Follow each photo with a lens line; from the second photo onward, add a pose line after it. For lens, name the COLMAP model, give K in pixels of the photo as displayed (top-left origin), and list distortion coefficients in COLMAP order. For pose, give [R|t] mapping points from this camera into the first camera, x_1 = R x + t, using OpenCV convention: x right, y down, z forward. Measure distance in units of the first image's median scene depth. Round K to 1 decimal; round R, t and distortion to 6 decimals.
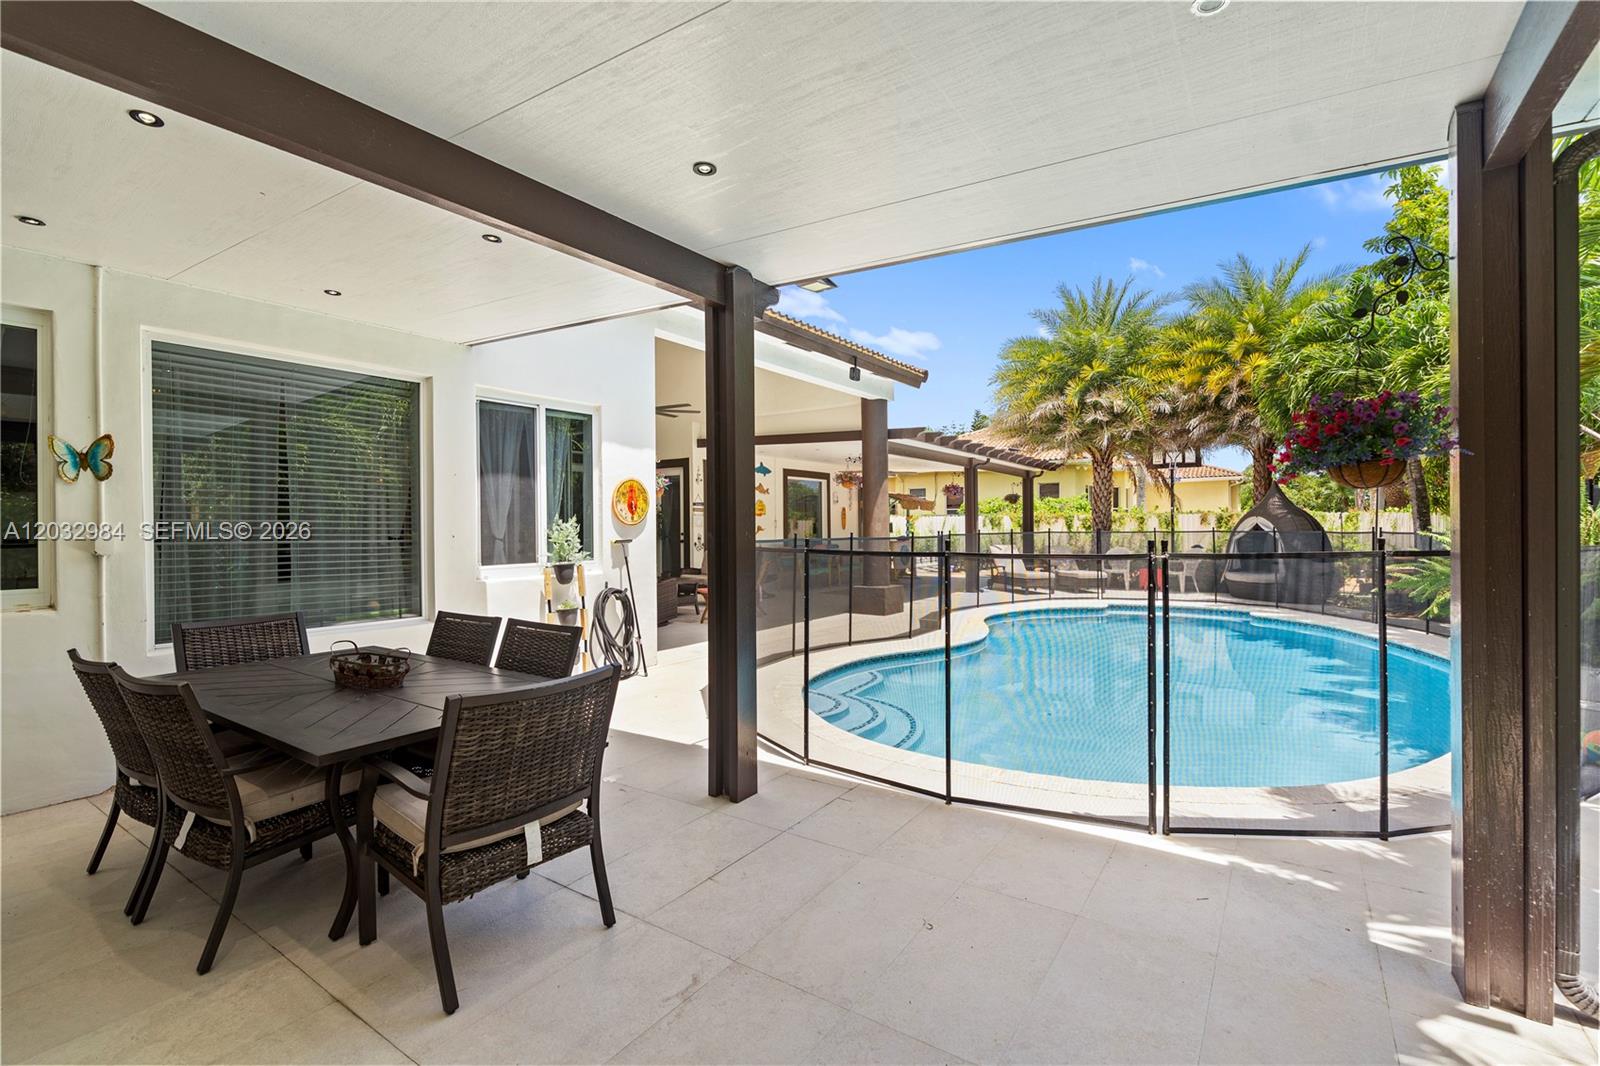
lens RADIAL K [[721.1, 0, 801.7], [0, 721.1, 530.9], [0, 0, 1]] dist [-0.008746, 0.003770]
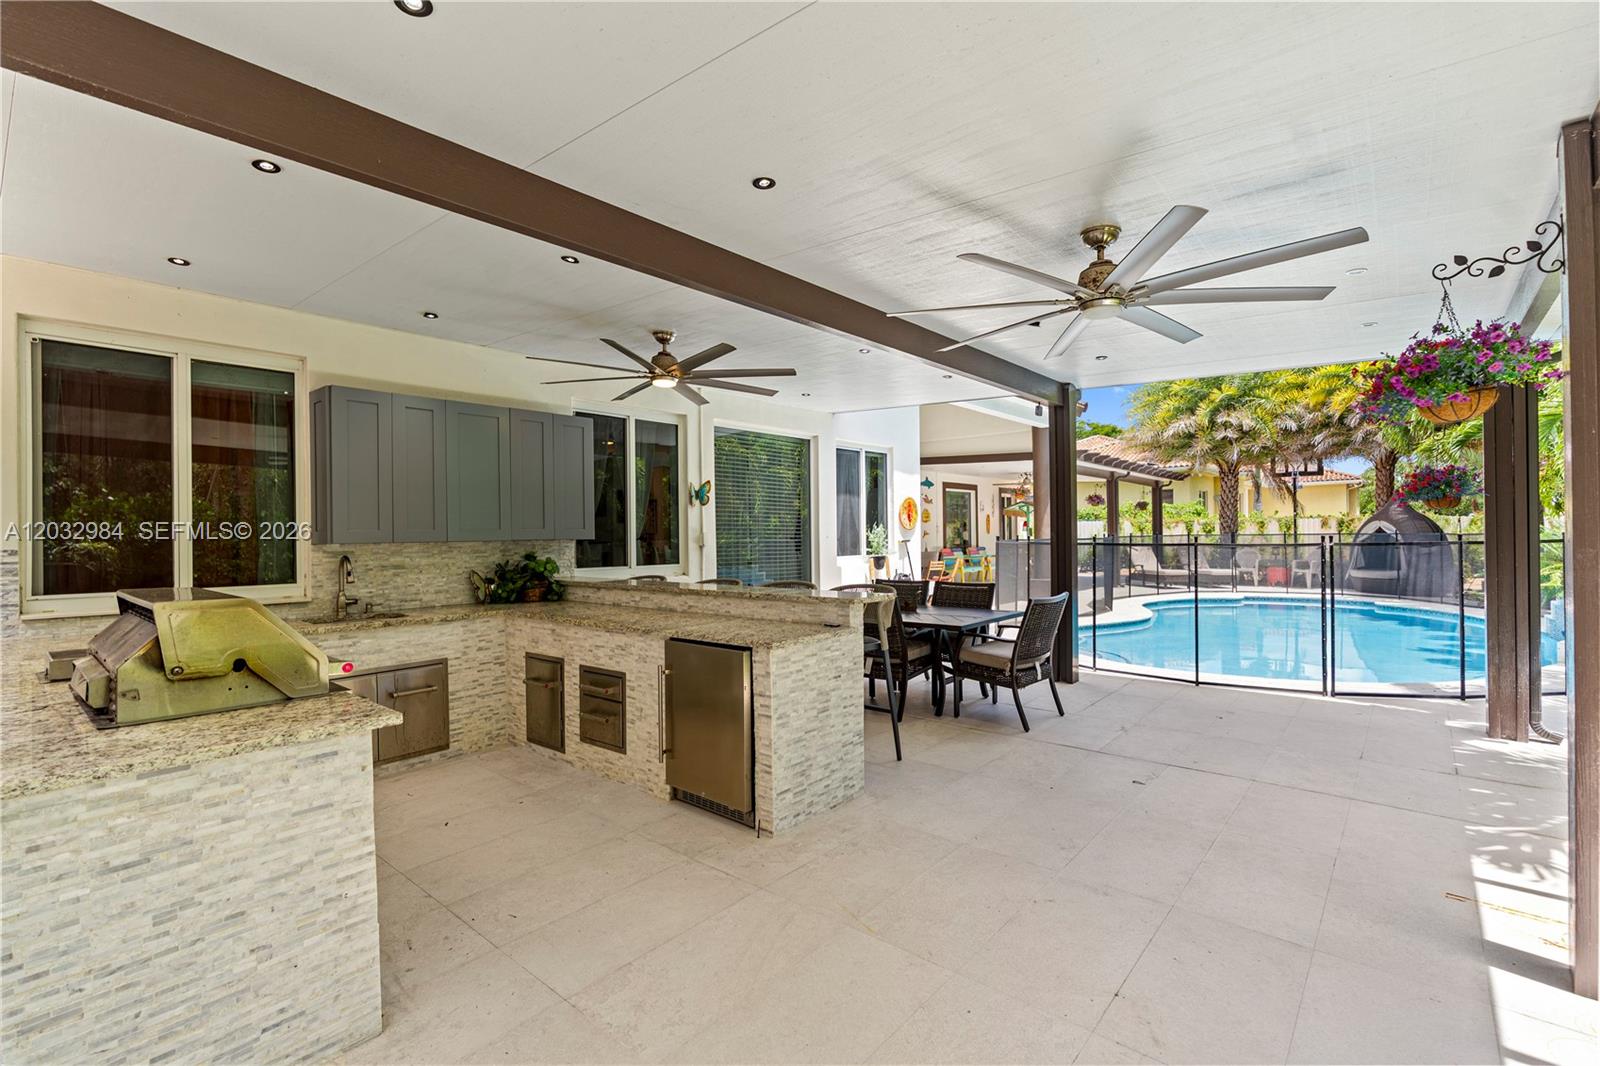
lens RADIAL K [[721.1, 0, 802.0], [0, 721.1, 531.7], [0, 0, 1]] dist [-0.008746, 0.003770]
pose [[0.993925, -0.002917, -0.110021, -0.143079], [0.002185, 0.999975, -0.006774, 0.002512], [0.110038, 0.006492, 0.993906, -0.218591]]
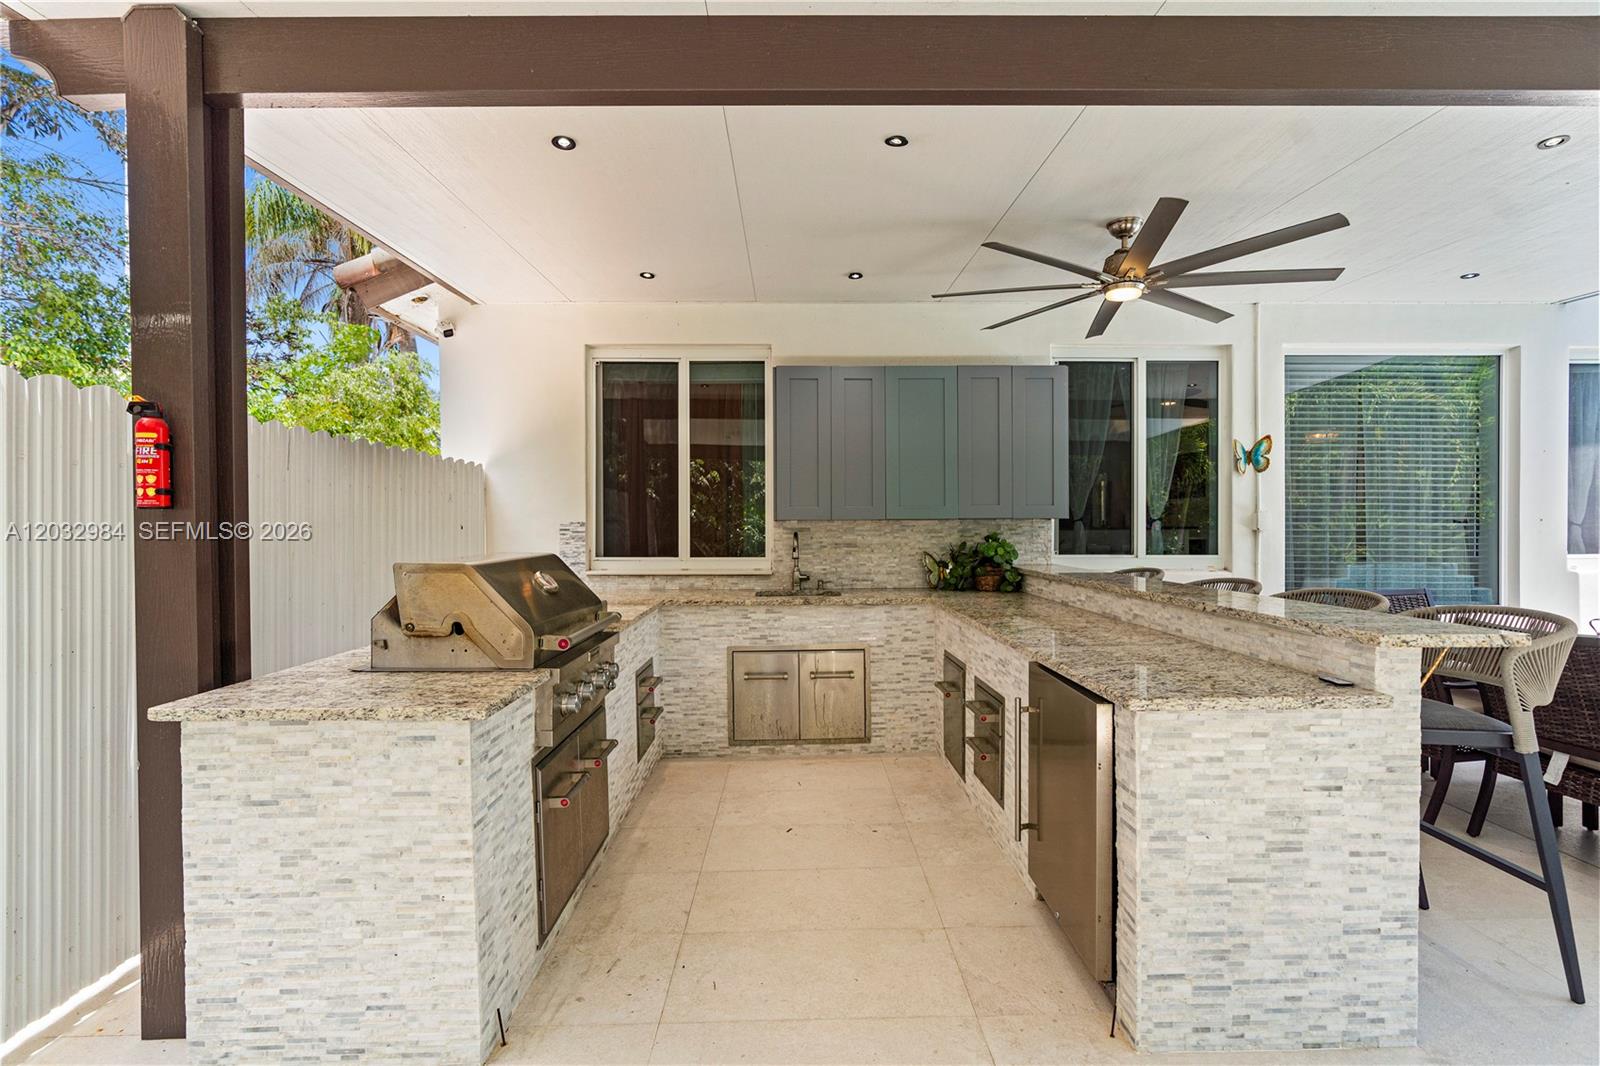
lens RADIAL K [[721.1, 0, 804.8], [0, 721.1, 530.9], [0, 0, 1]] dist [-0.008746, 0.003770]
pose [[0.572254, 0.012478, -0.819981, -0.107470], [-0.005086, 0.999919, 0.011667, 0.006312], [0.820060, -0.002506, 0.572271, -0.105553]]
